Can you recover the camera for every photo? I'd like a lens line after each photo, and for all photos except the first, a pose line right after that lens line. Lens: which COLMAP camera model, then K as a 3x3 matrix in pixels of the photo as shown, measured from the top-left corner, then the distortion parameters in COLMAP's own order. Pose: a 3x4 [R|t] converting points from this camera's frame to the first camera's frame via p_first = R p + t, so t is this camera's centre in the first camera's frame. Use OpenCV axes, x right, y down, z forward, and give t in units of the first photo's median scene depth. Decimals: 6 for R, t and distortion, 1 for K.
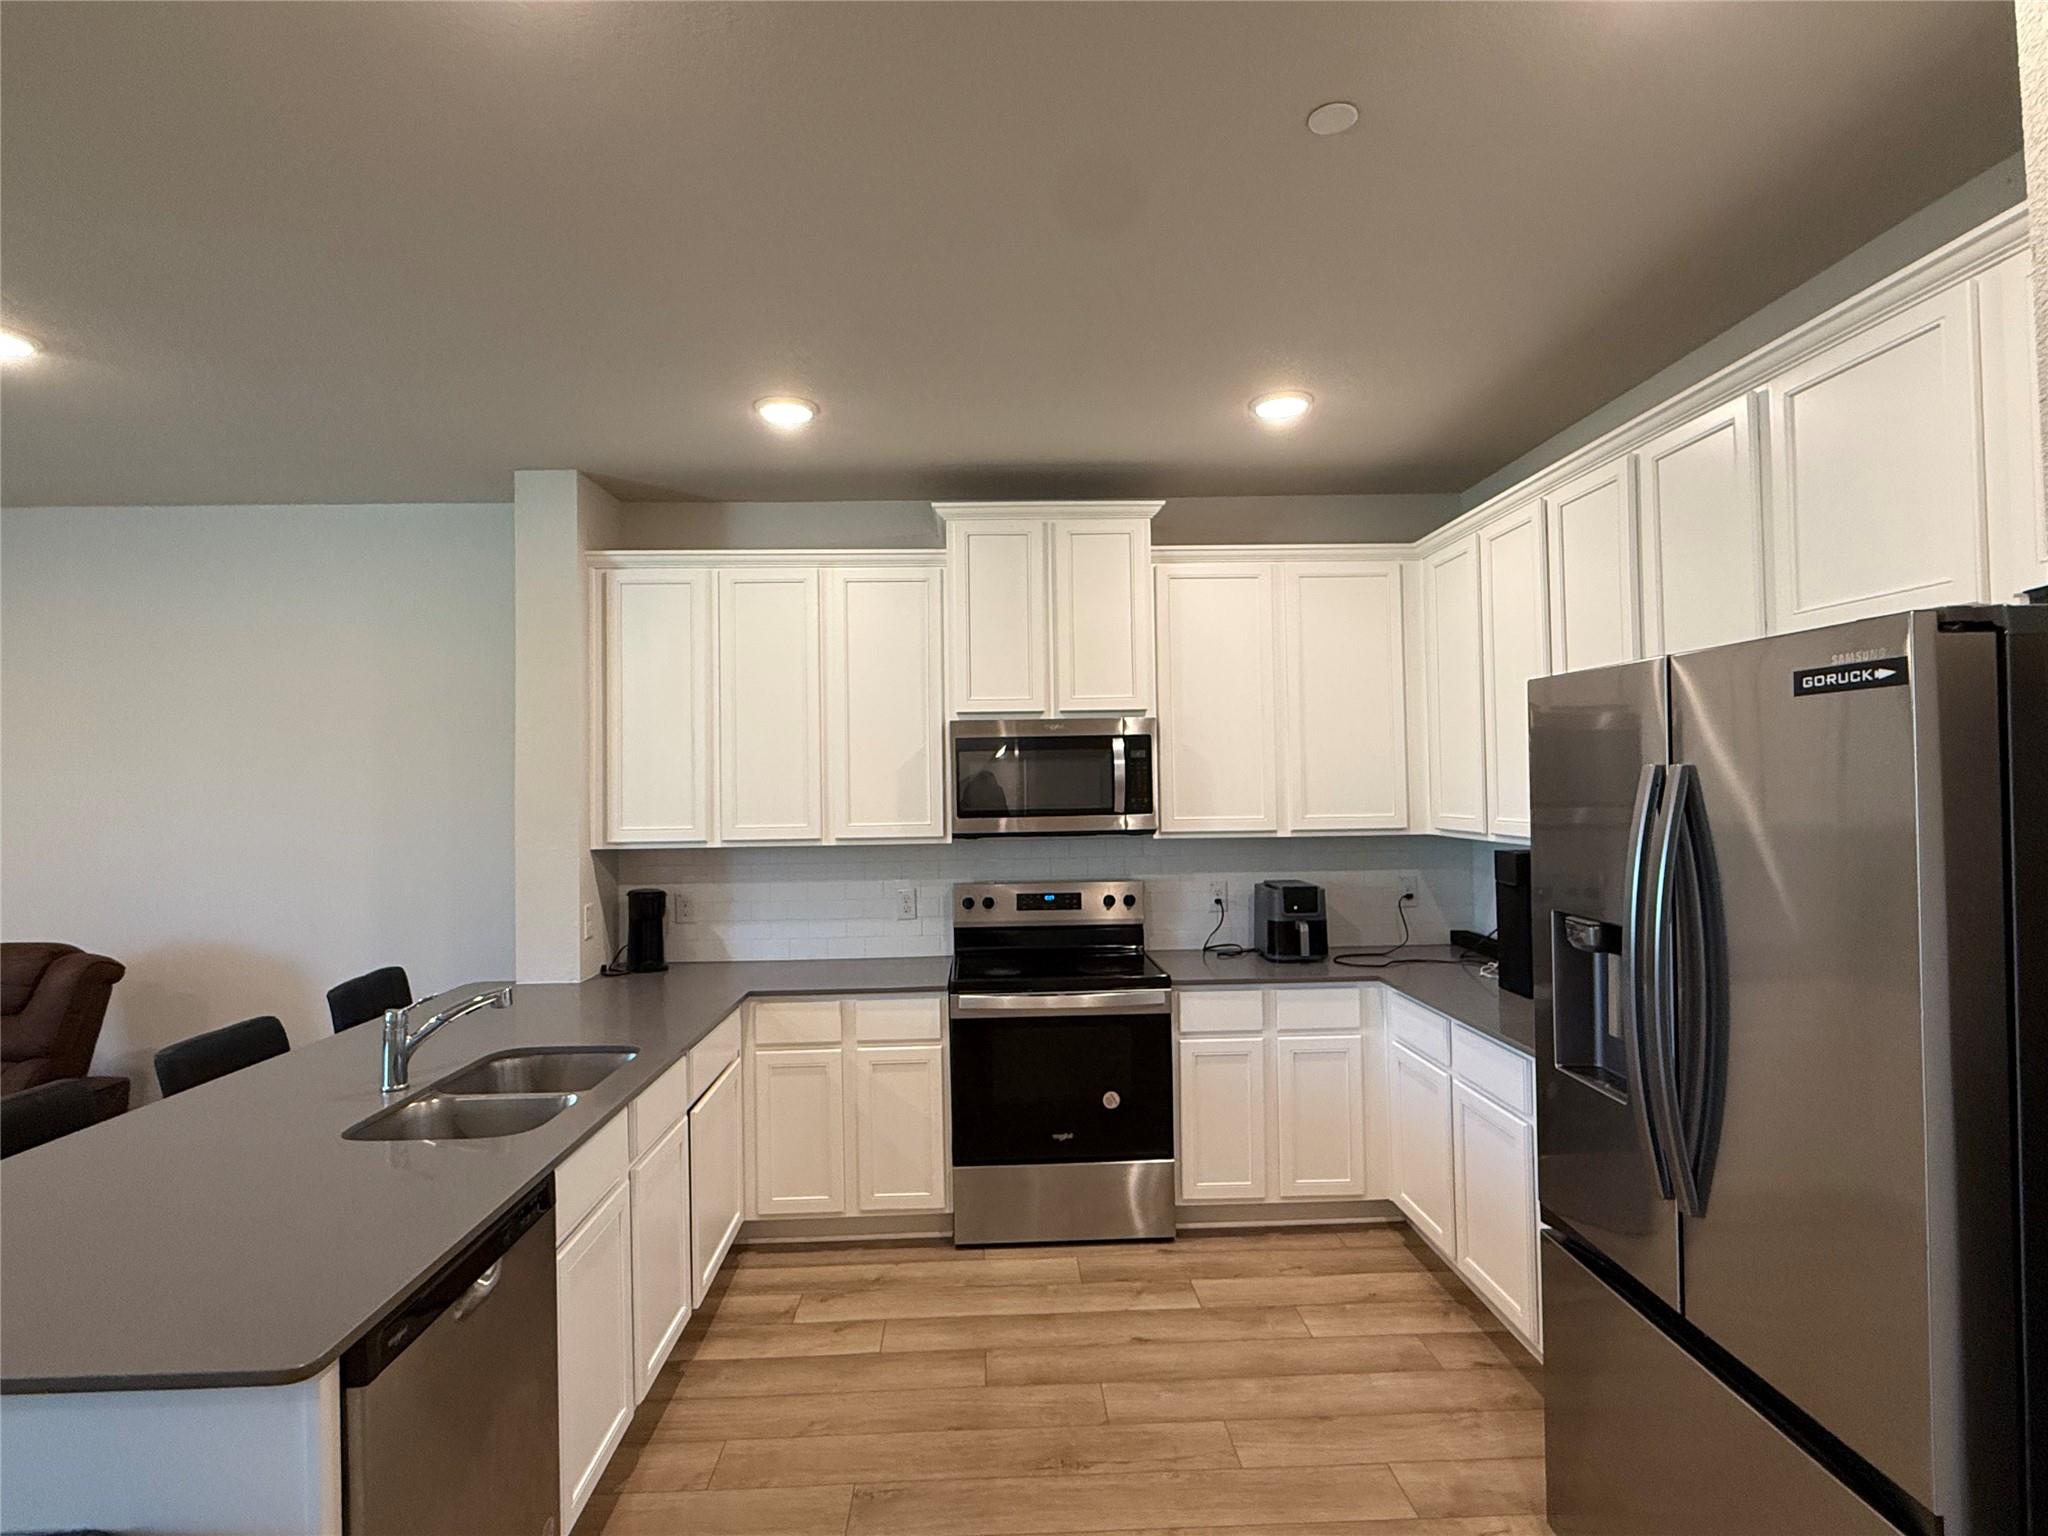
lens RADIAL K [[1029.8, 0, 1025.3], [0, 1029.8, 760.9], [0, 0, 1]] dist [-0.005061, -0.001024]
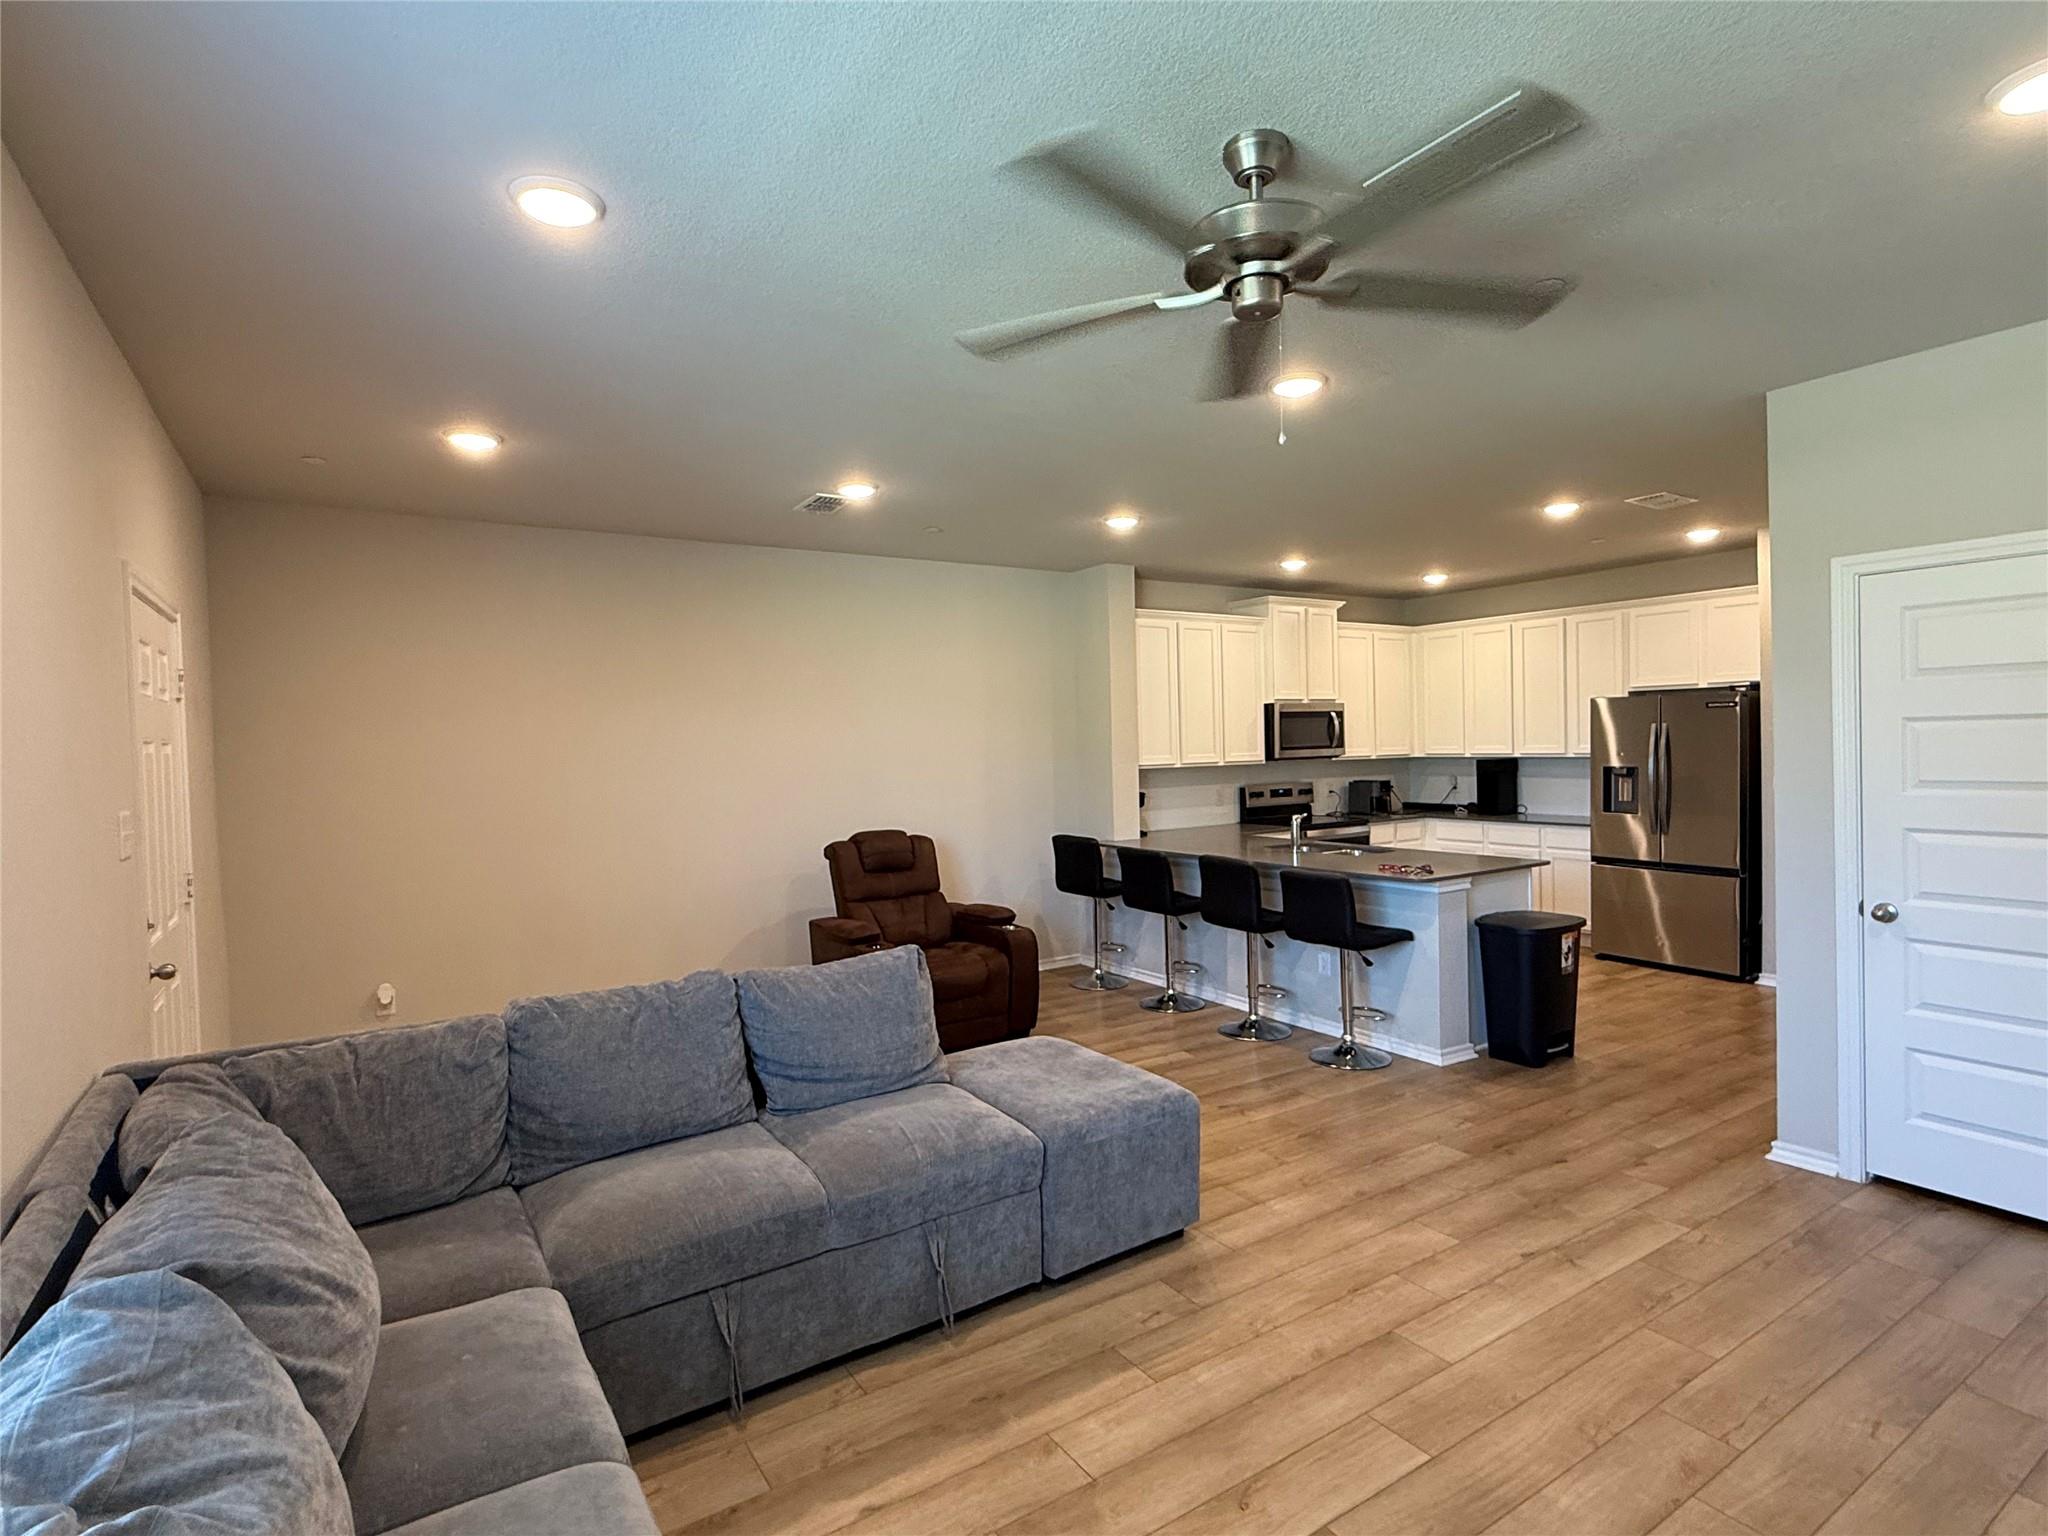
lens RADIAL K [[1029.8, 0, 1019.2], [0, 1029.8, 766.5], [0, 0, 1]] dist [-0.005061, -0.001024]
pose [[0.858582, -0.015204, 0.512451, -1.527377], [-0.001690, 0.999471, 0.032486, 0.021242], [-0.512673, -0.028758, 0.858102, -0.488676]]
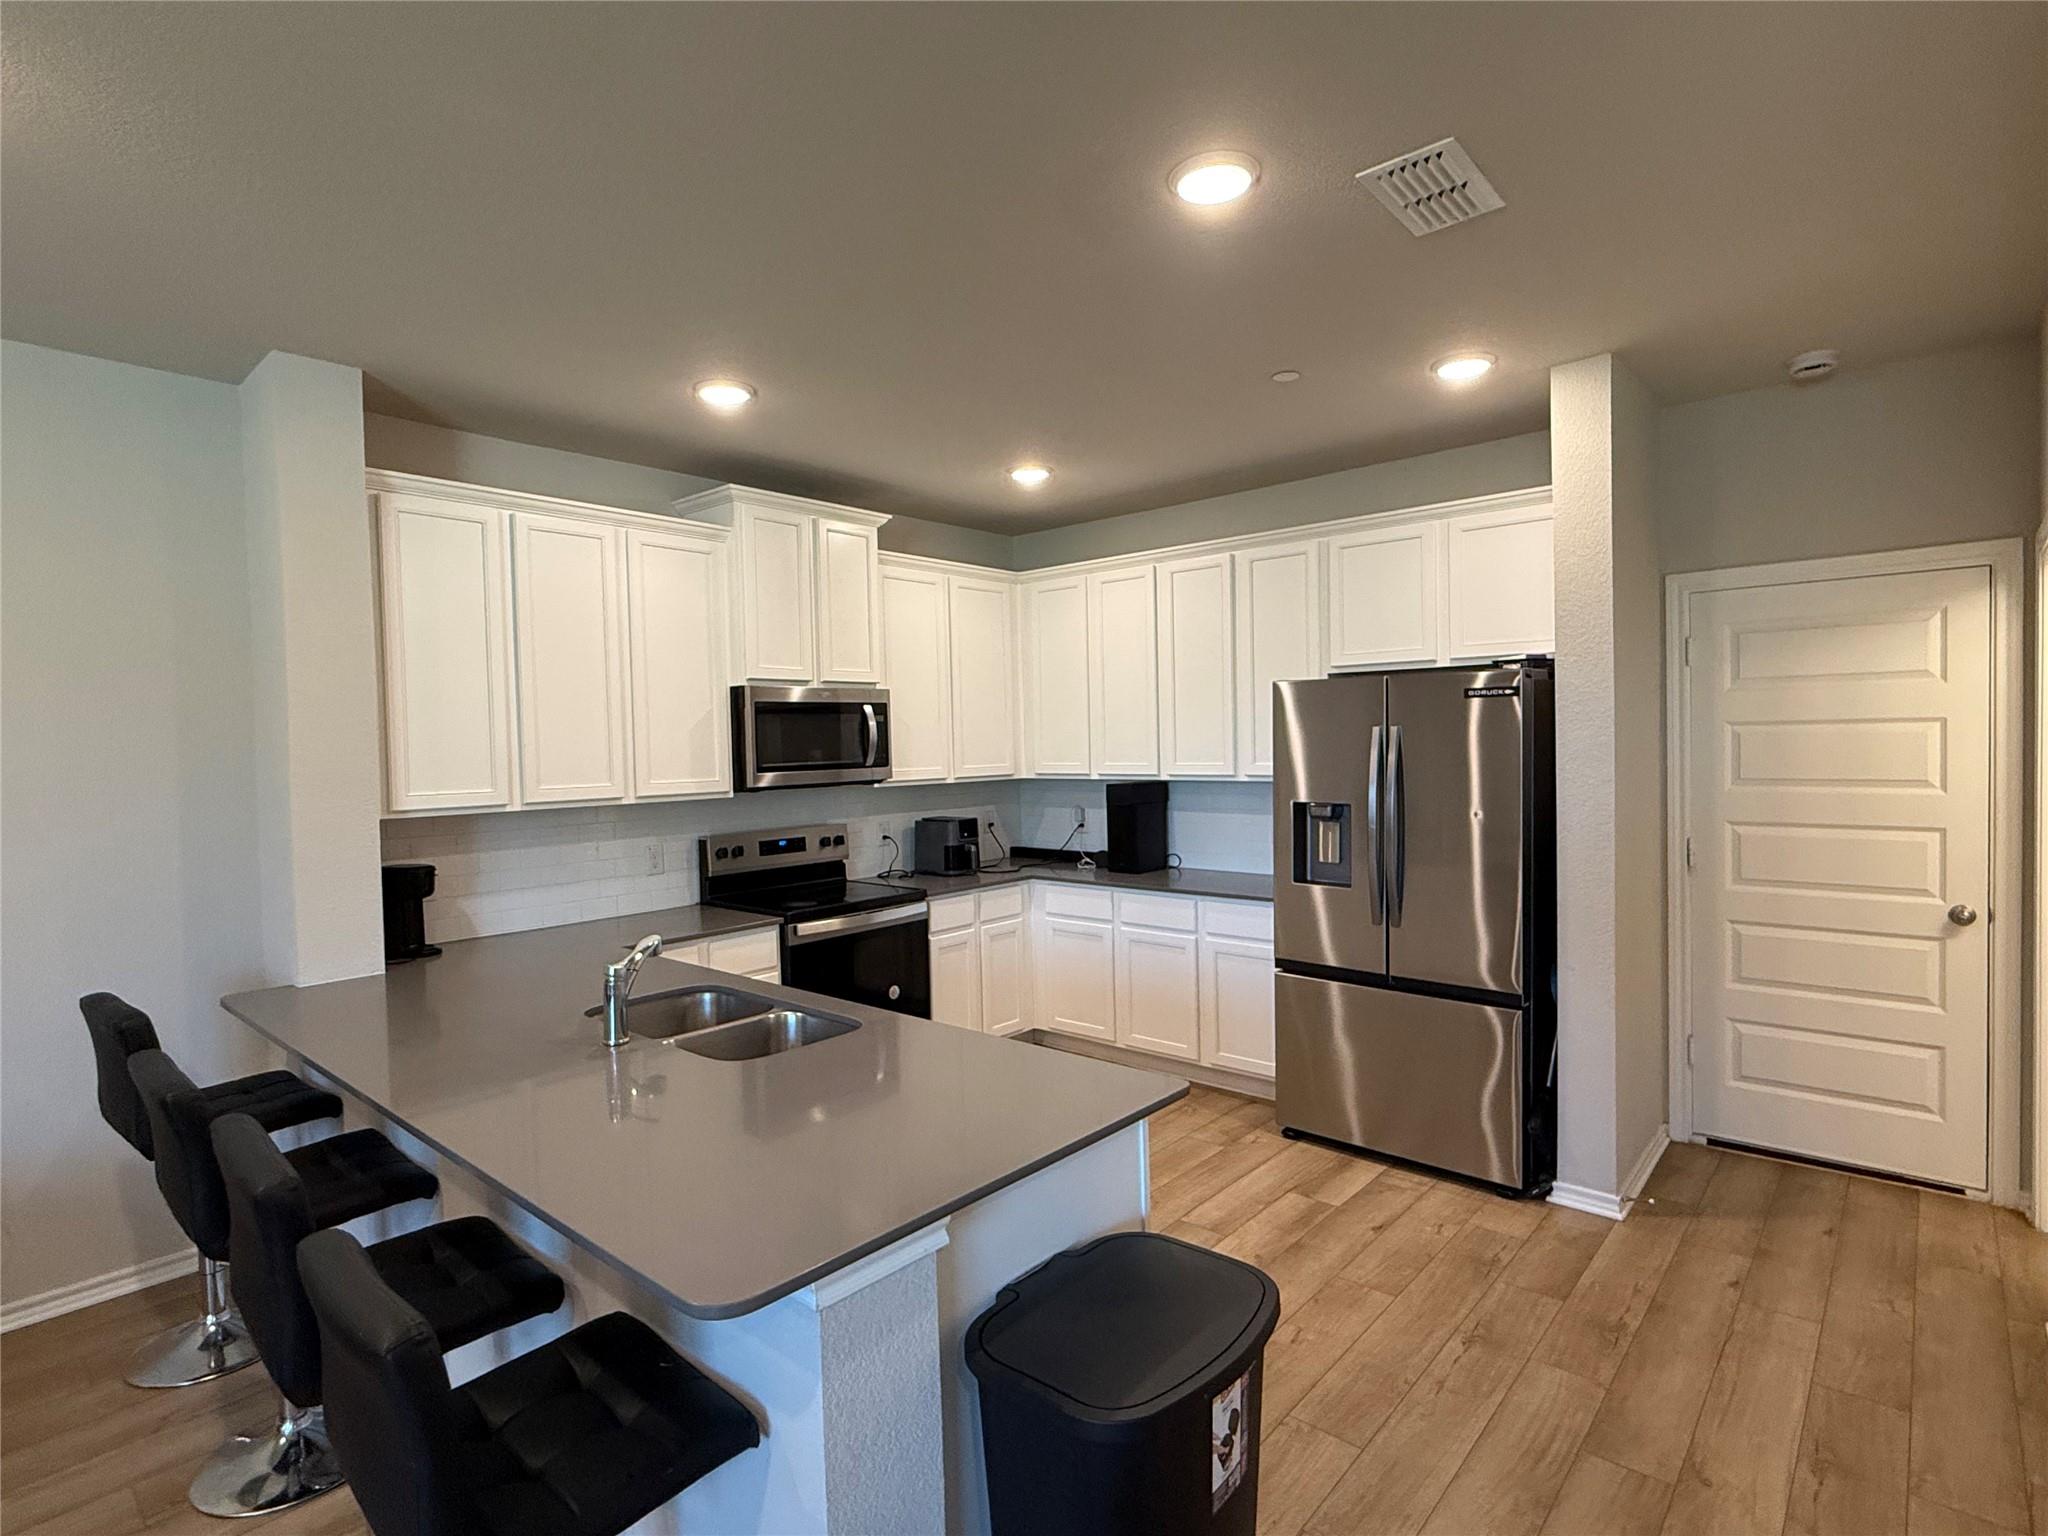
lens RADIAL K [[1029.8, 0, 1018.6], [0, 1029.8, 763.1], [0, 0, 1]] dist [-0.005061, -0.001024]
pose [[0.687307, -0.015304, 0.726205, -0.661360], [-0.005753, 0.999632, 0.026510, 0.012851], [-0.726344, -0.022398, 0.686967, 0.025885]]
